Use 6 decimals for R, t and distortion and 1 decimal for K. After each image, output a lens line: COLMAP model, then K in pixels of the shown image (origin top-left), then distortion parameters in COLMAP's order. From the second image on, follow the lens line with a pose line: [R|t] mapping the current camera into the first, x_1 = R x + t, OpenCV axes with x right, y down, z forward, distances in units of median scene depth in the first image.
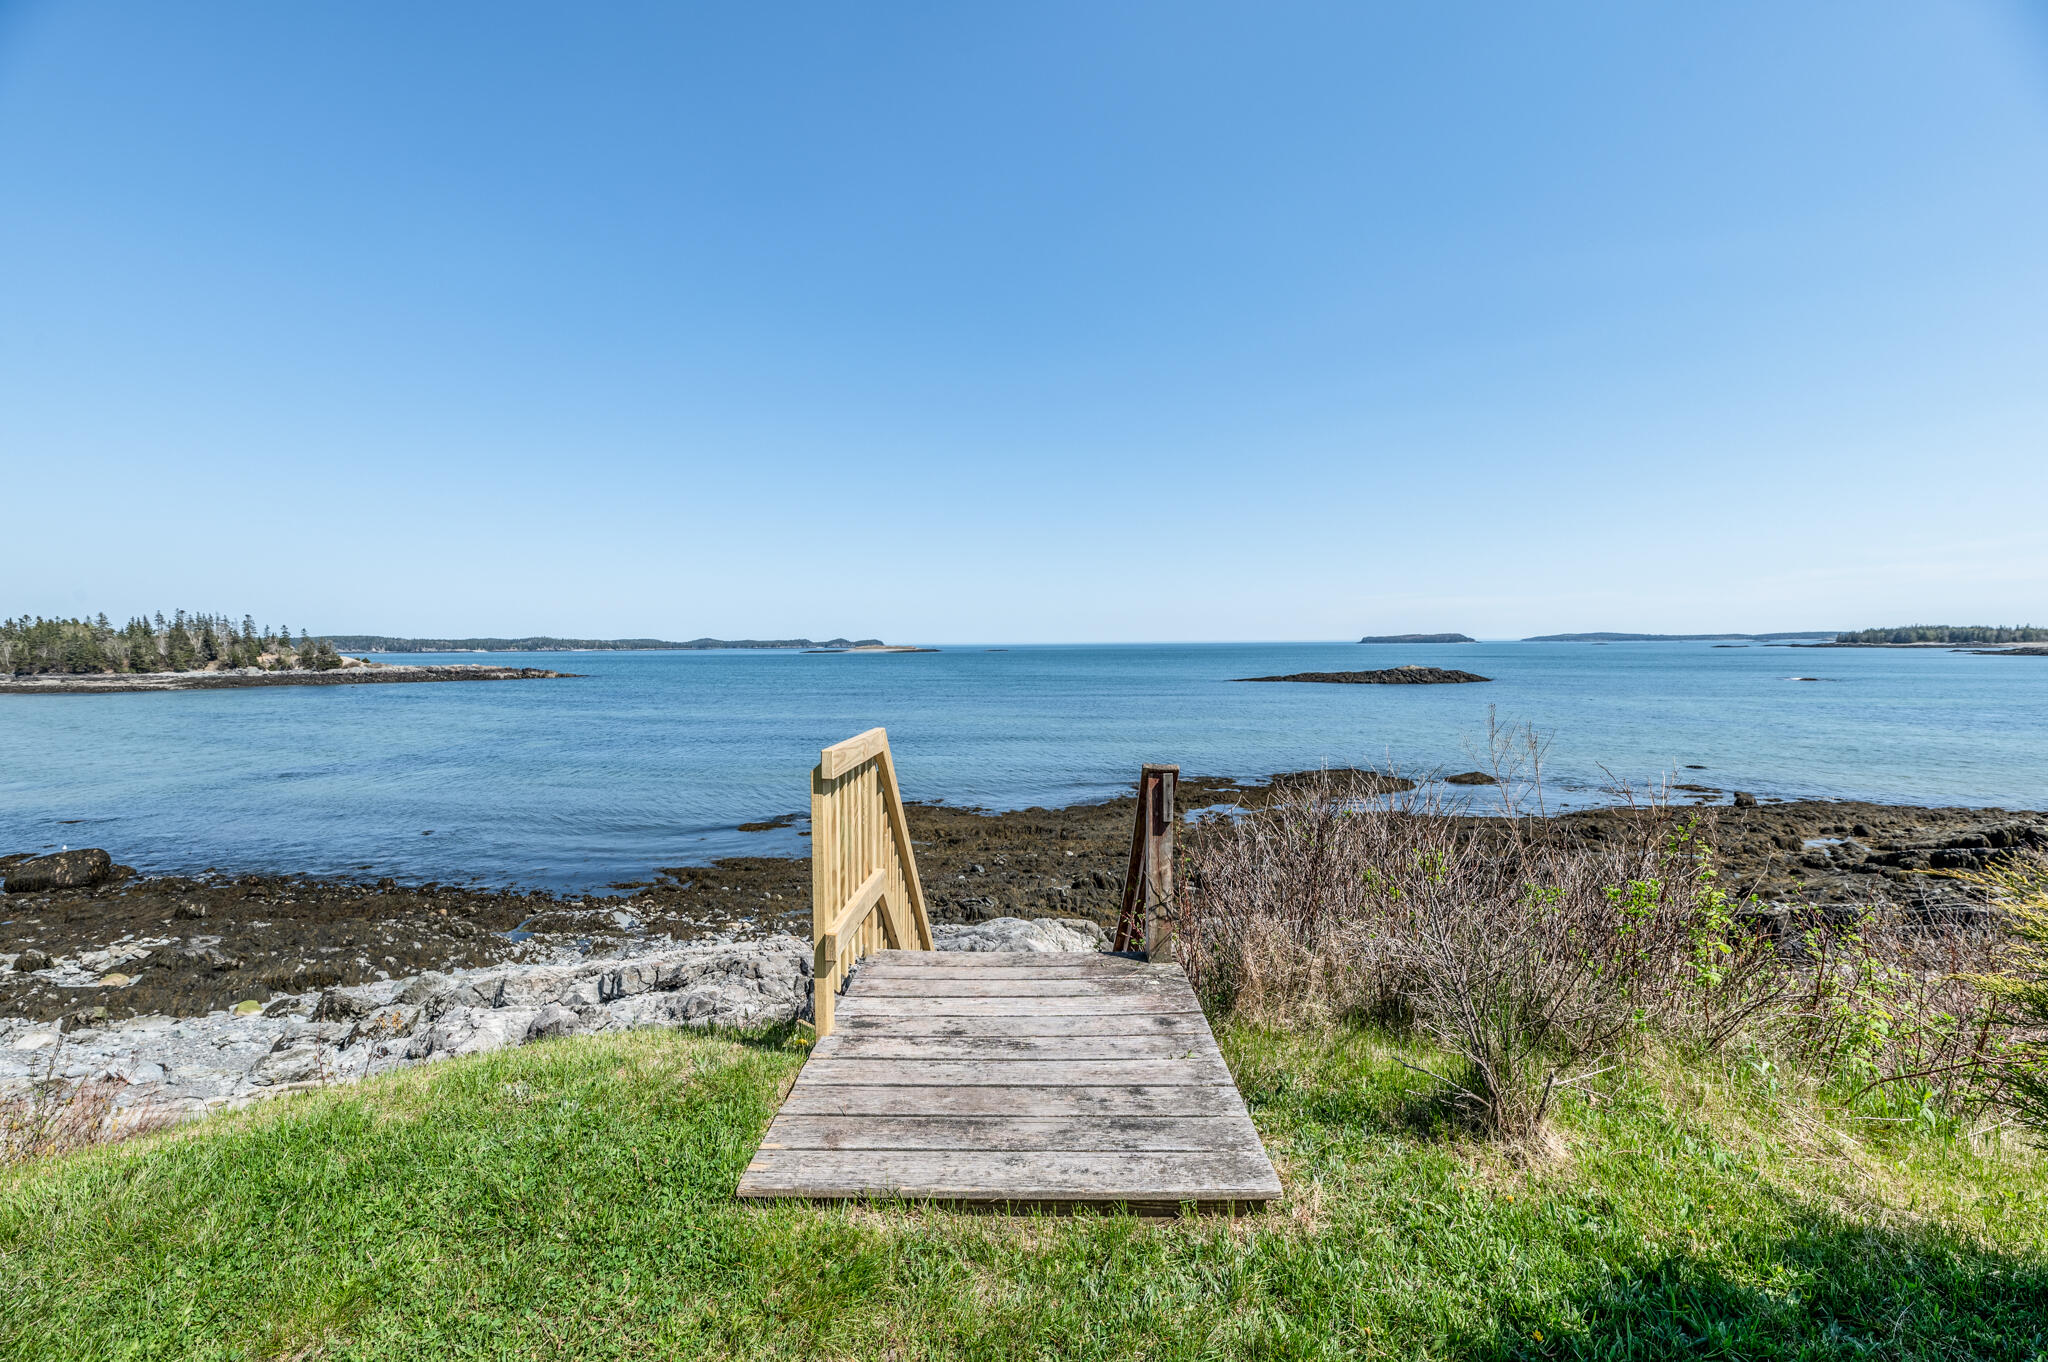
lens RADIAL K [[841.8, 0, 1024.0], [0, 841.8, 681.0], [0, 0, 1]] dist [0.001312, 0.000194]
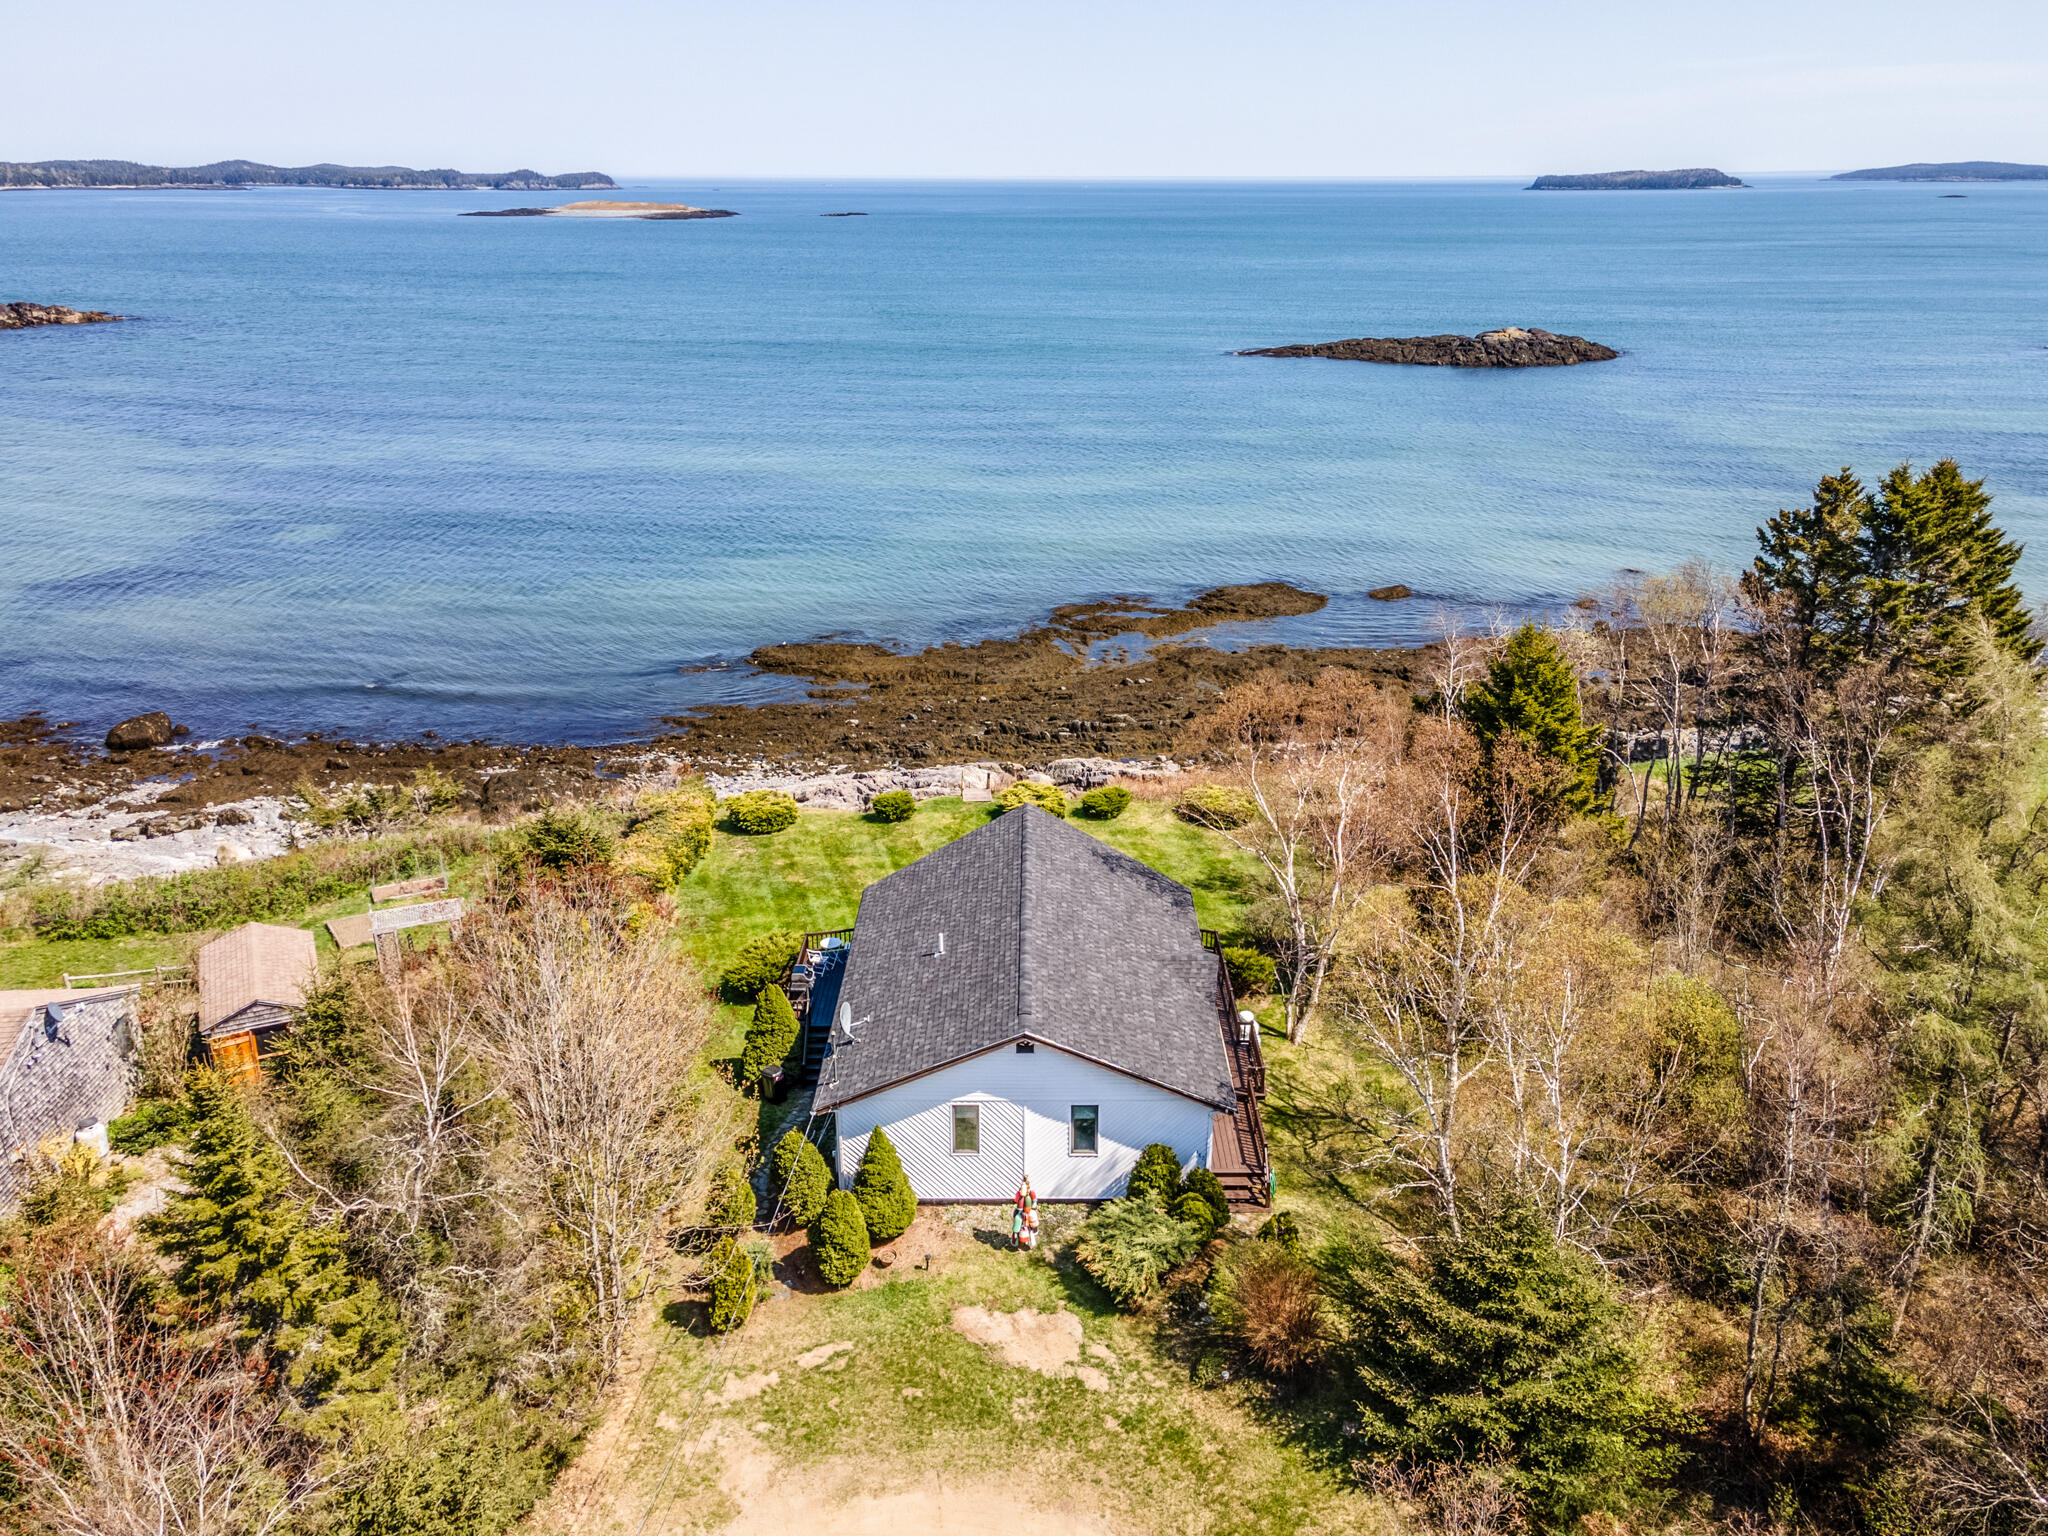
lens RADIAL K [[1498.3, 0, 1024.0], [0, 1498.3, 768.0], [0, 0, 1]] dist [0.040365, 0.003371]
pose [[0.996766, -0.023471, 0.076860, -0.007323], [-0.001731, 0.949910, 0.312519, -0.049317], [-0.080345, -0.311642, 0.946797, -0.142636]]
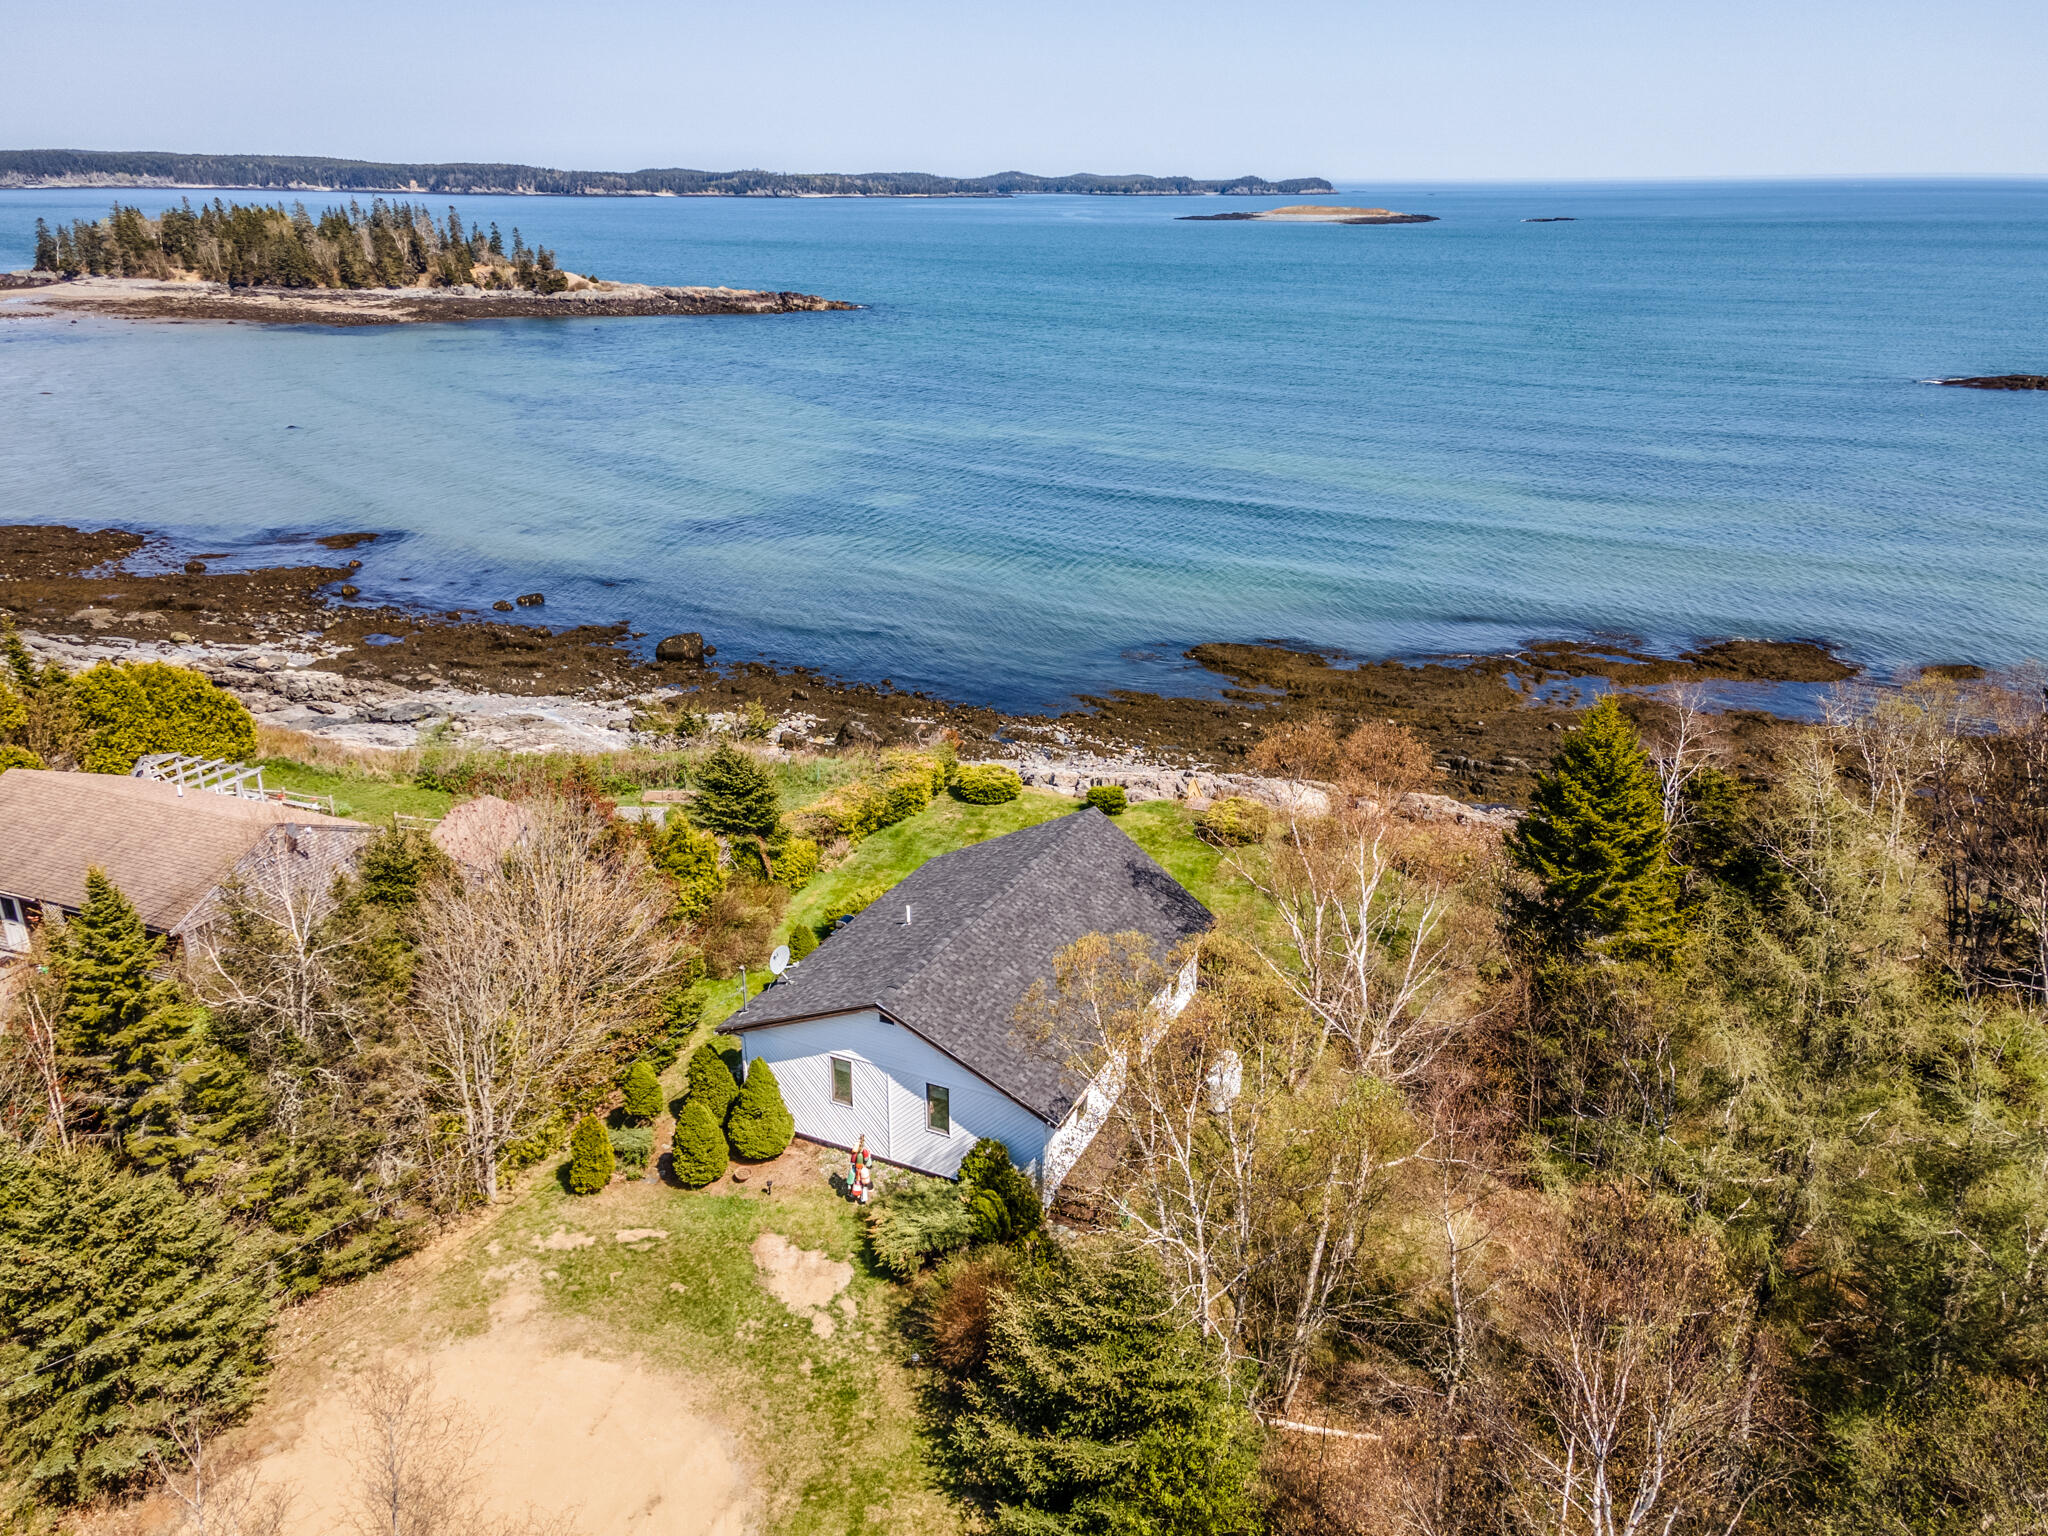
lens RADIAL K [[1475.8, 0, 1024.0], [0, 1475.8, 768.0], [0, 0, 1]] dist [0.037487, 0.007923]
pose [[0.937639, 0.137634, -0.319201, 0.031971], [-0.029555, 0.946515, 0.321305, -0.051074], [0.346351, -0.291834, 0.891557, -0.139790]]
